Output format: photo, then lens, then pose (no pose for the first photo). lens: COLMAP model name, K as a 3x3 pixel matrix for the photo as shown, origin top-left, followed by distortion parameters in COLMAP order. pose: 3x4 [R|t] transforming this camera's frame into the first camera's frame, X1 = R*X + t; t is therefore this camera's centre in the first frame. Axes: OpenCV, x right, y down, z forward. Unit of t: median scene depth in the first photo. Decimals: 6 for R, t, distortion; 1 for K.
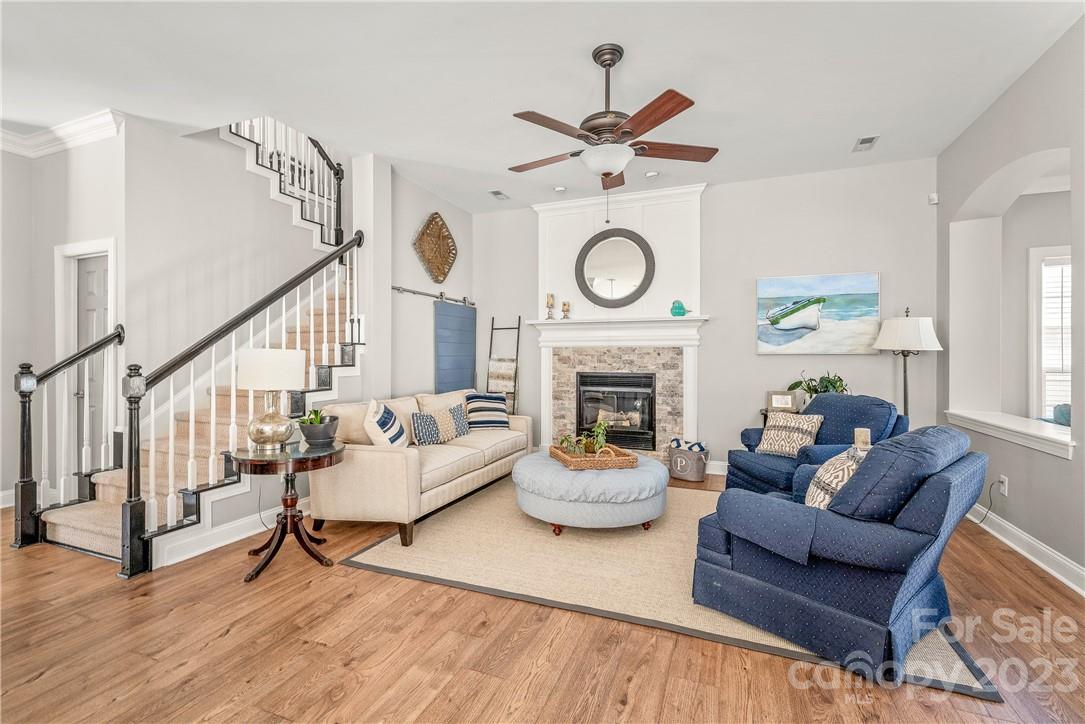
lens RADIAL K [[471.7, 0, 537.2], [0, 471.7, 356.8], [0, 0, 1]] dist [0.003680, 0.000317]
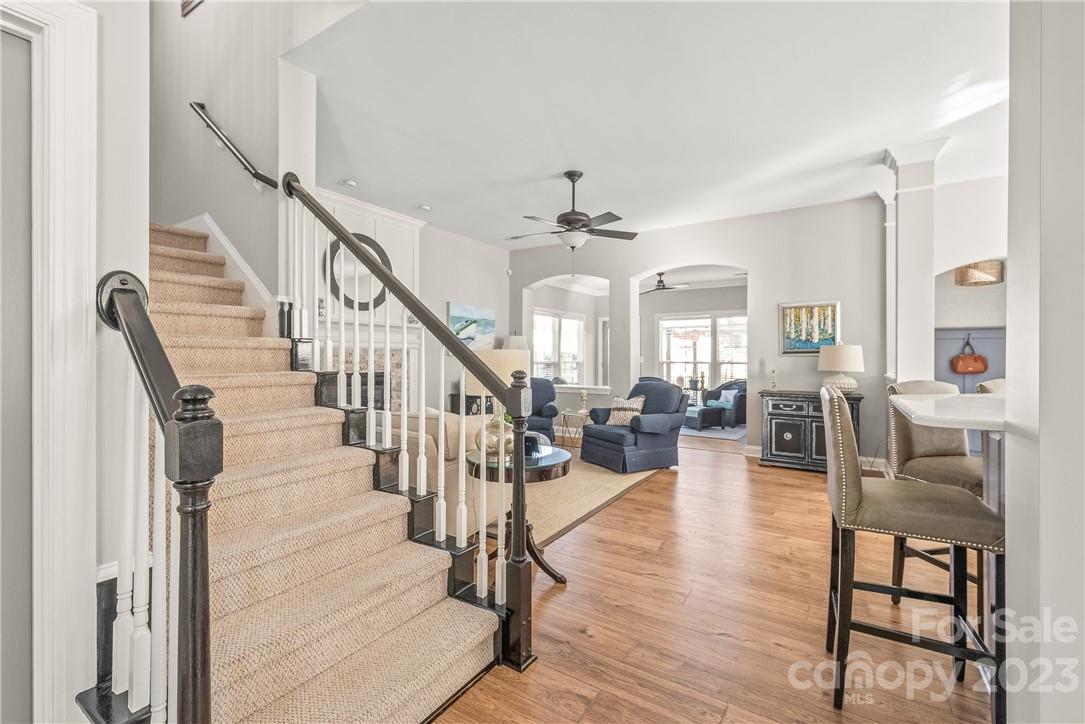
lens RADIAL K [[471.7, 0, 539.6], [0, 471.7, 354.6], [0, 0, 1]] dist [0.003680, 0.000317]
pose [[0.191241, 0.002856, 0.981539, -1.714026], [0.004477, 0.999983, -0.003782, -0.002511], [-0.981533, 0.005118, 0.191225, 0.919016]]
